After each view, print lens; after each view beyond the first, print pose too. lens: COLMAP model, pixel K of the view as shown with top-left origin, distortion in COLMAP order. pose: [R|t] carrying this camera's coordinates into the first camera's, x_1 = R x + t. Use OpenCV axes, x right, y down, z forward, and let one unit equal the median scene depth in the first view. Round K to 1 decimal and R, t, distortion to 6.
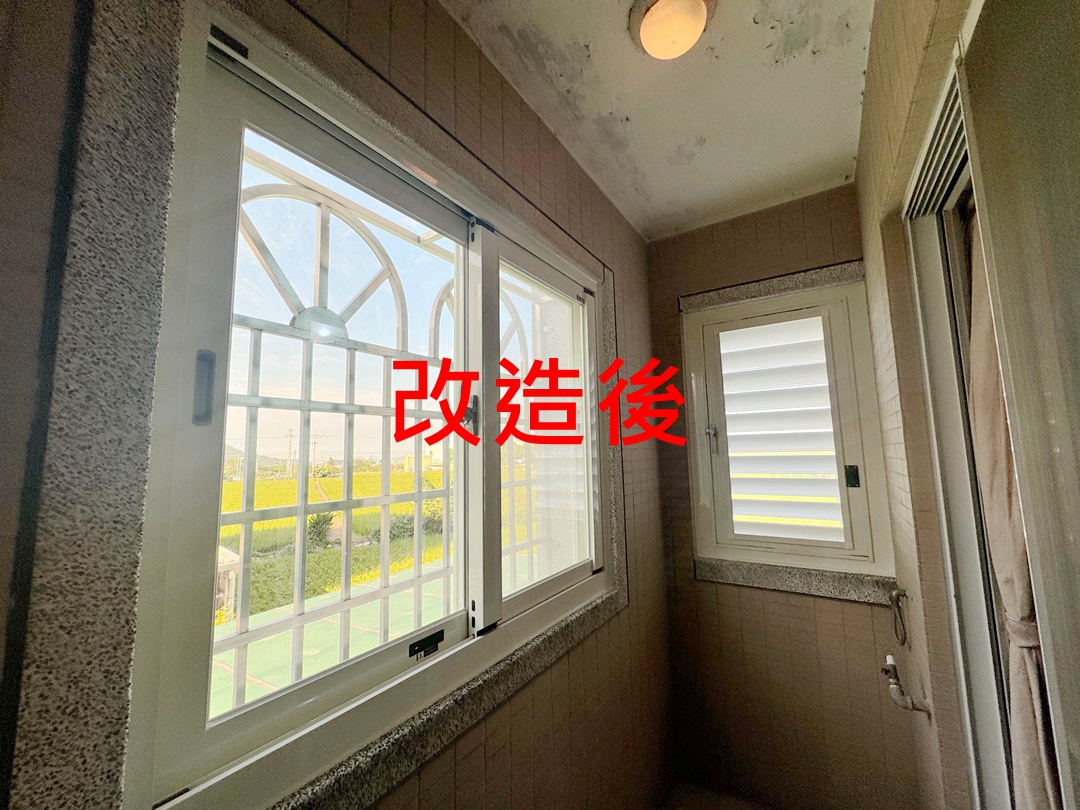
lens RADIAL K [[432.6, 0, 542.1], [0, 432.6, 403.9], [0, 0, 1]] dist [-0.002505, 0.000843]
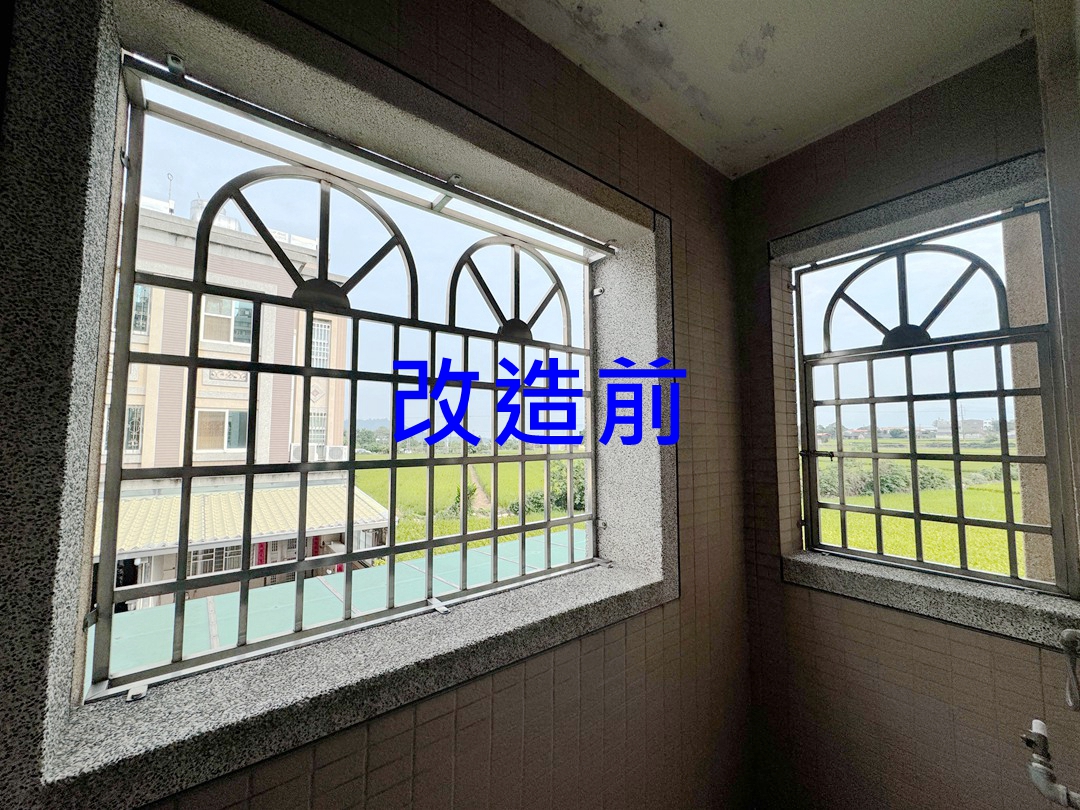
lens RADIAL K [[432.6, 0, 543.8], [0, 432.6, 404.4], [0, 0, 1]] dist [-0.002505, 0.000843]
pose [[0.950107, -0.000716, -0.311923, 0.337733], [0.014005, 0.999087, 0.040366, 0.048867], [0.311609, -0.042721, 0.949250, 0.151539]]
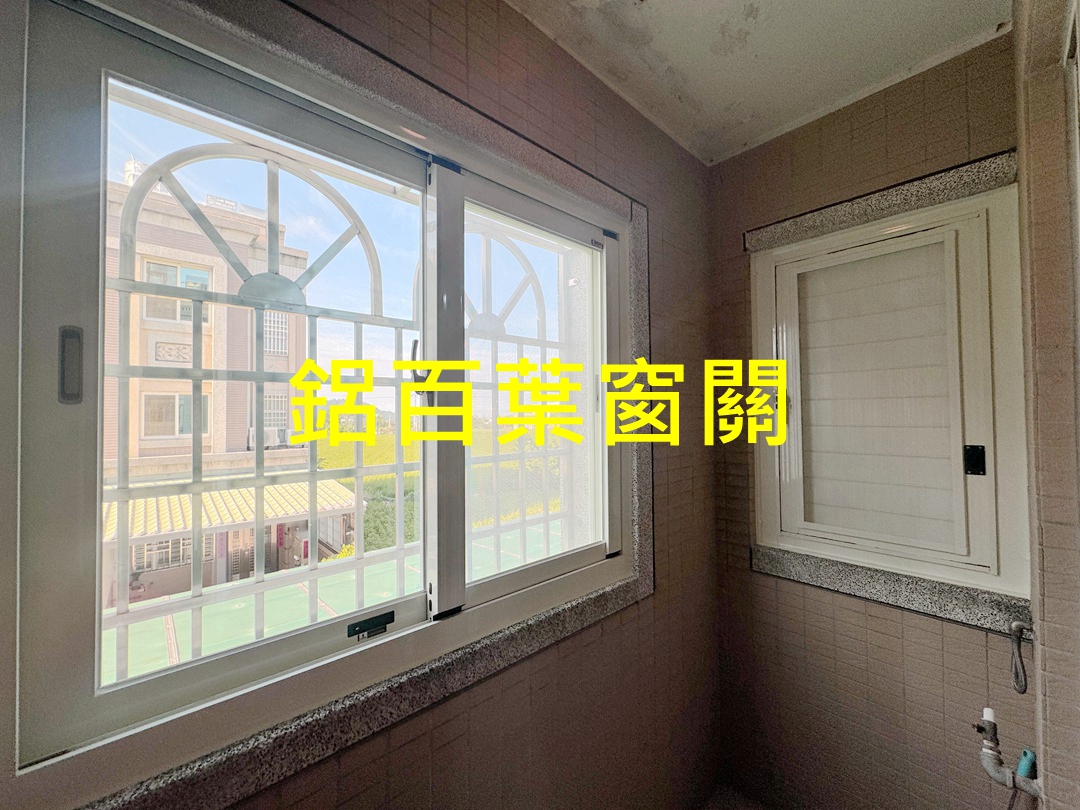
lens RADIAL K [[432.6, 0, 544.1], [0, 432.6, 404.4], [0, 0, 1]] dist [-0.002505, 0.000843]
pose [[0.969576, 0.007069, -0.244689, 0.311118], [0.016249, 0.995520, 0.093147, -0.014273], [0.244251, -0.094289, 0.965117, 0.197053]]
